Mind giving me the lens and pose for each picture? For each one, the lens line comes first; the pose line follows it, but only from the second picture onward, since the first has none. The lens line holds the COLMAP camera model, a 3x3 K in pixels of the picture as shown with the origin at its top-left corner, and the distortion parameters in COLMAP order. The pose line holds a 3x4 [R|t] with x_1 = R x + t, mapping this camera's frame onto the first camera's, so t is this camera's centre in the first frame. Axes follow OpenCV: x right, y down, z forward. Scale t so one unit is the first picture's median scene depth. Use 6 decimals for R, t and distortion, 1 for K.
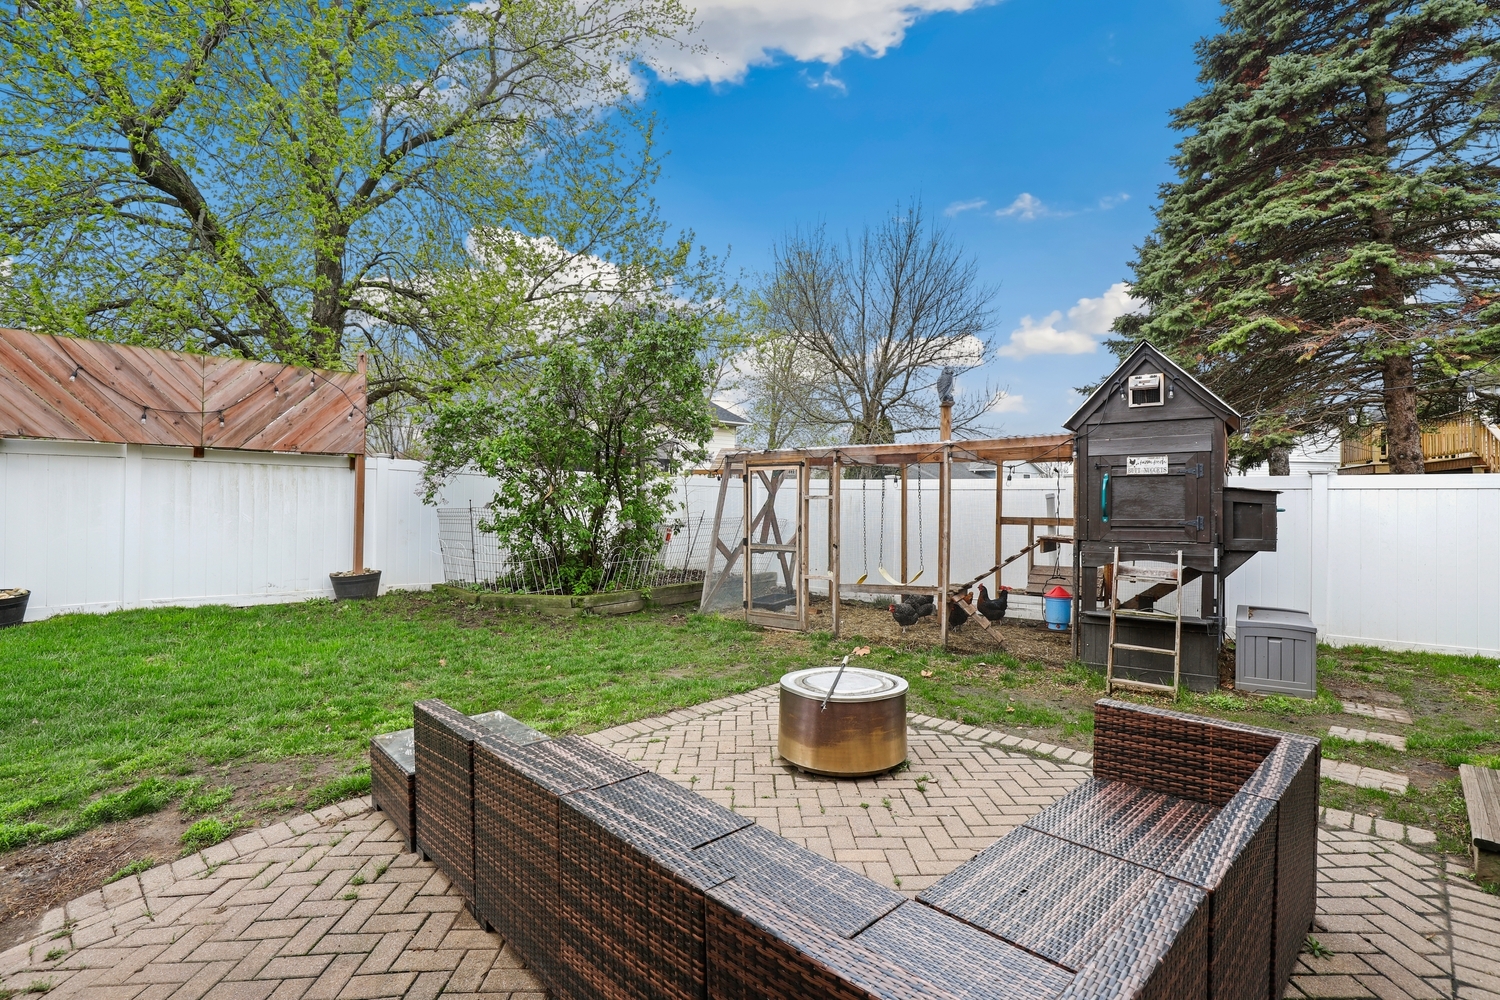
lens RADIAL K [[690.6, 0, 760.1], [0, 690.6, 512.8], [0, 0, 1]] dist [-0.020705, 0.000067]
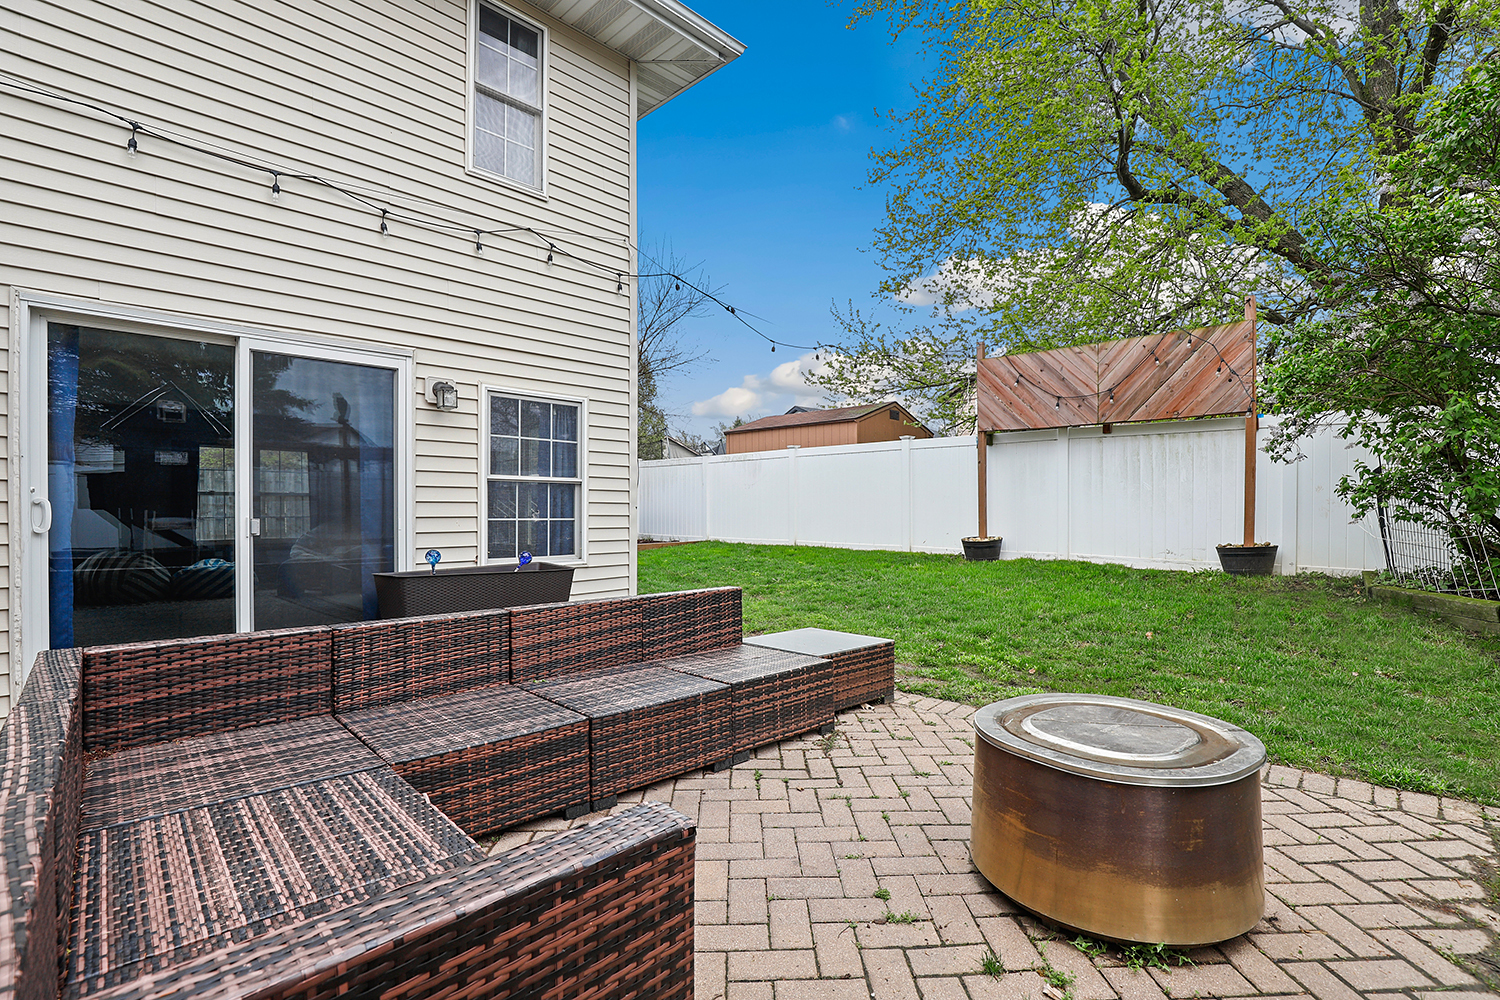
lens RADIAL K [[690.6, 0, 760.1], [0, 690.6, 512.8], [0, 0, 1]] dist [-0.020705, 0.000067]
pose [[0.034542, 0.006845, -0.999380, 0.323336], [-0.002881, 0.999973, 0.006750, 0.047925], [0.999399, 0.002646, 0.034561, 0.397534]]
